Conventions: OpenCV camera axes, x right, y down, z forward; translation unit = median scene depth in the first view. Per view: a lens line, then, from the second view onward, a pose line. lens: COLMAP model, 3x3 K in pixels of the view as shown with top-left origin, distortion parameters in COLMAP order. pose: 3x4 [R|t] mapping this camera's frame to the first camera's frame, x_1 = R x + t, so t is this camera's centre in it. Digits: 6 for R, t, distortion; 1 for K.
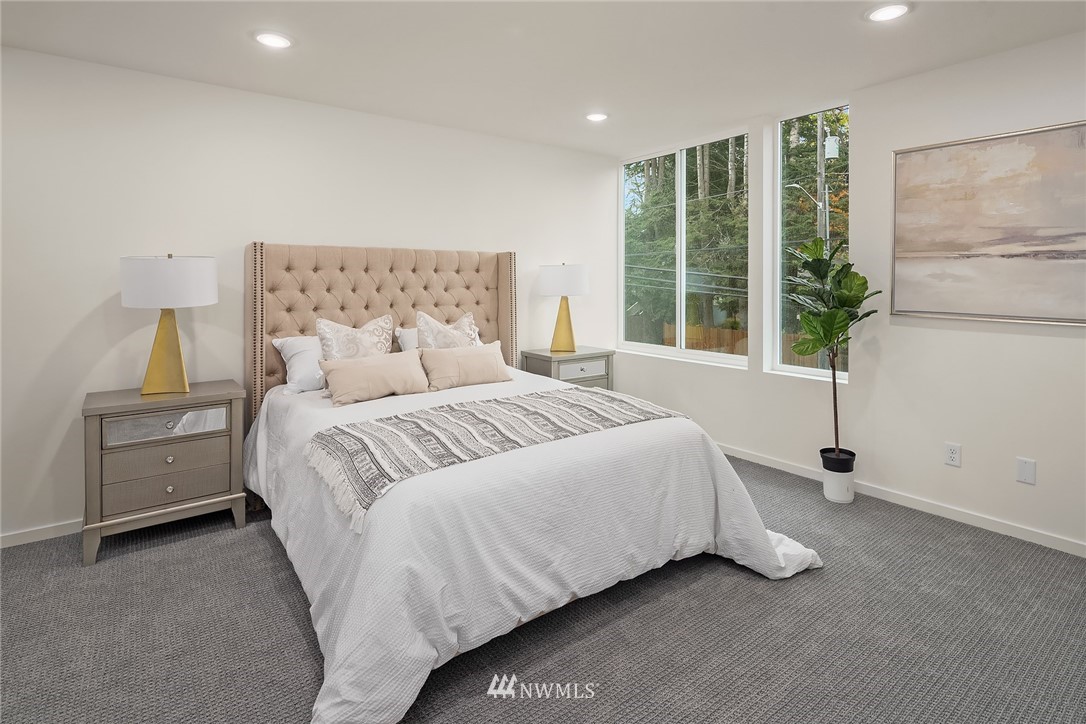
lens RADIAL K [[554.5, 0, 558.4], [0, 554.5, 286.9], [0, 0, 1]] dist [-0.000872, -0.000502]
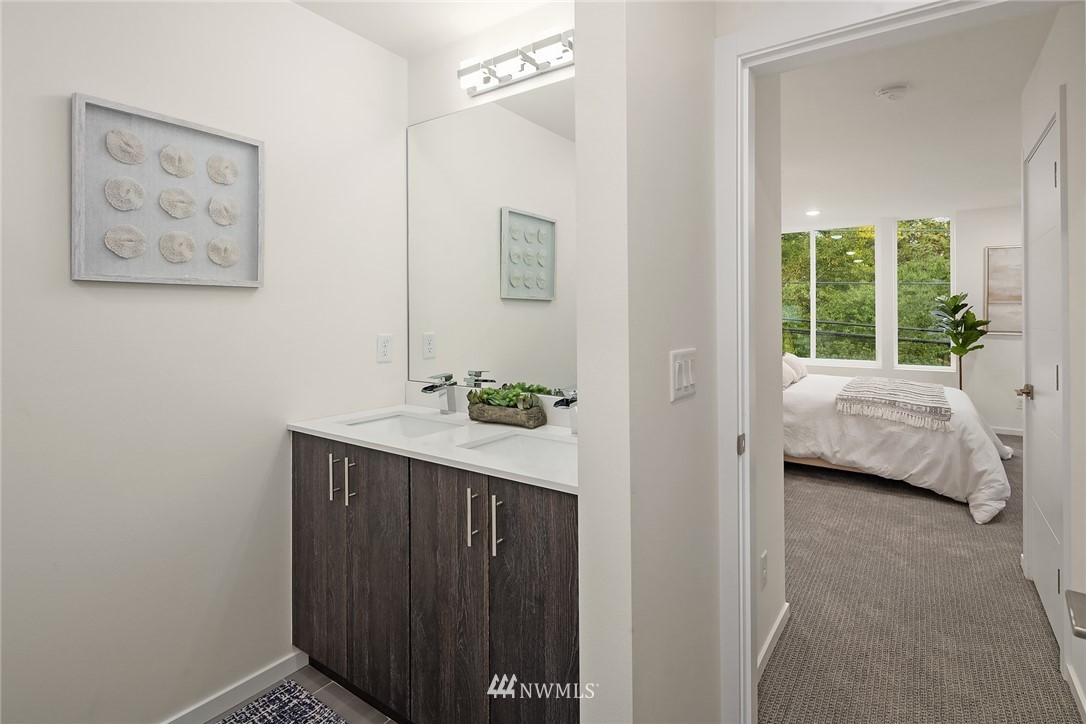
lens RADIAL K [[527.6, 0, 539.7], [0, 527.6, 310.7], [0, 0, 1]] dist [0.004866, -0.004819]
pose [[0.959167, -0.002183, 0.282834, -1.498808], [0.005106, 0.999941, -0.009598, -0.018398], [-0.282796, 0.010651, 0.959121, -0.327422]]
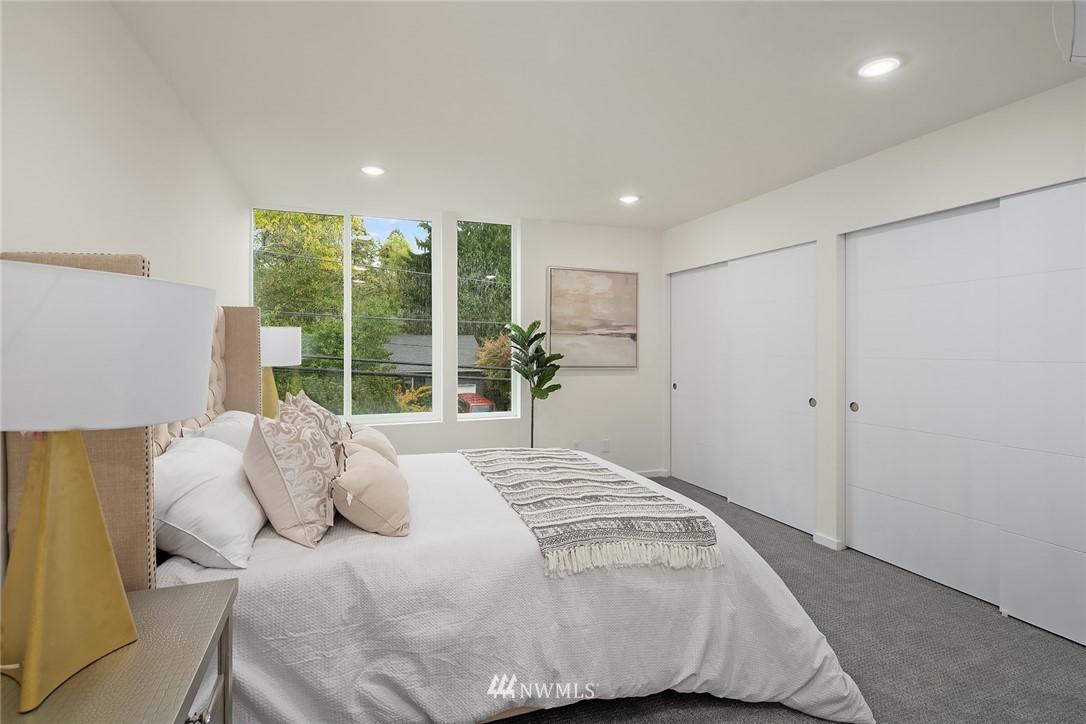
lens RADIAL K [[527.6, 0, 542.6], [0, 527.6, 350.3], [0, 0, 1]] dist [0.004866, -0.004819]
pose [[0.308783, -0.005693, 0.951115, -0.916563], [0.001989, 0.999984, 0.005340, -0.012202], [-0.951130, 0.000242, 0.308789, 0.600979]]
